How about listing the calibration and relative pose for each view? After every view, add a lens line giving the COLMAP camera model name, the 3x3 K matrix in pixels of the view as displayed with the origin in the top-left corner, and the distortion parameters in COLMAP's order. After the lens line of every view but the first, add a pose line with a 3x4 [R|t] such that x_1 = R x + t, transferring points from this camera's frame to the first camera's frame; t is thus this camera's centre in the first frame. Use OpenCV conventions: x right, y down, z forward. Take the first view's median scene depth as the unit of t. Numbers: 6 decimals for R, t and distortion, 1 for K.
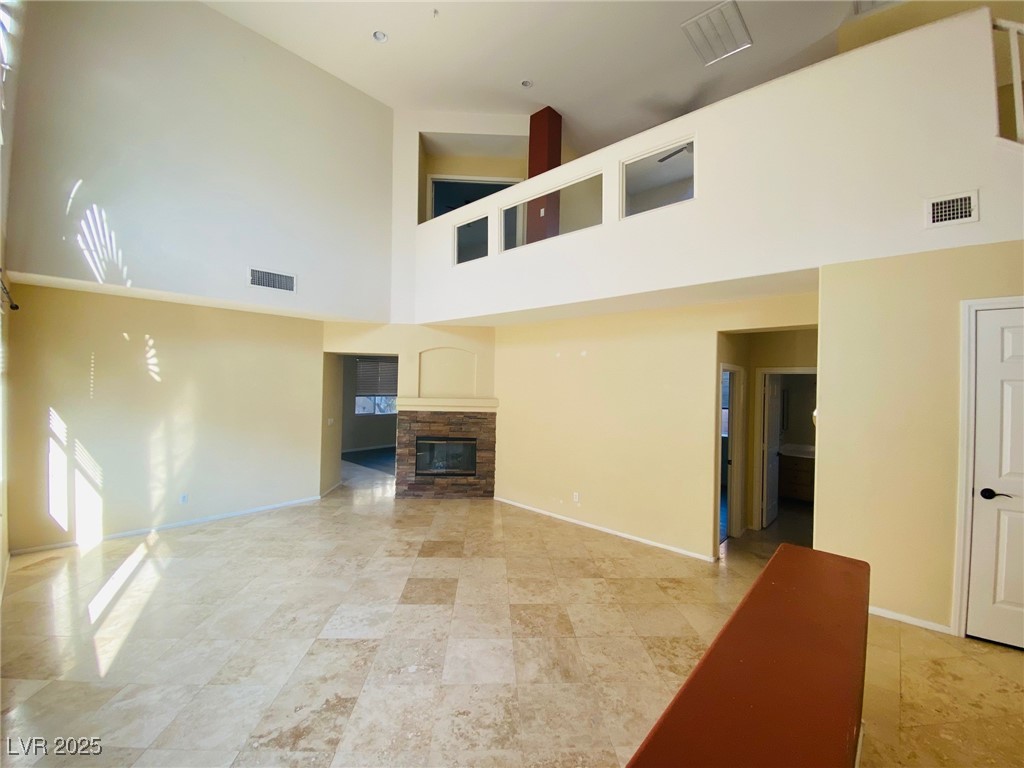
lens RADIAL K [[404.5, 0, 512.0], [0, 404.5, 384.0], [0, 0, 1]] dist [0.001813, -0.015515]
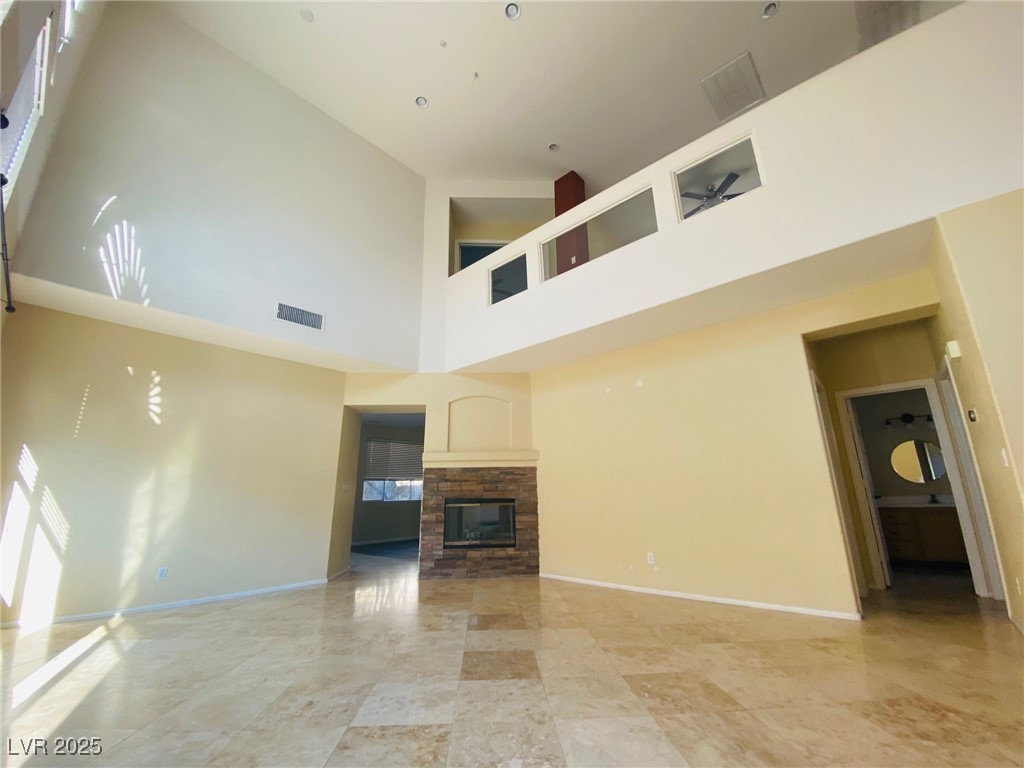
lens RADIAL K [[408.3, 0, 512.0], [0, 408.3, 384.0], [0, 0, 1]] dist [0.000185, -0.013438]
pose [[0.999340, -0.035872, 0.005799, -0.139945], [0.036155, 0.965557, -0.257667, 0.186884], [0.003643, 0.257706, 0.966216, 0.160679]]
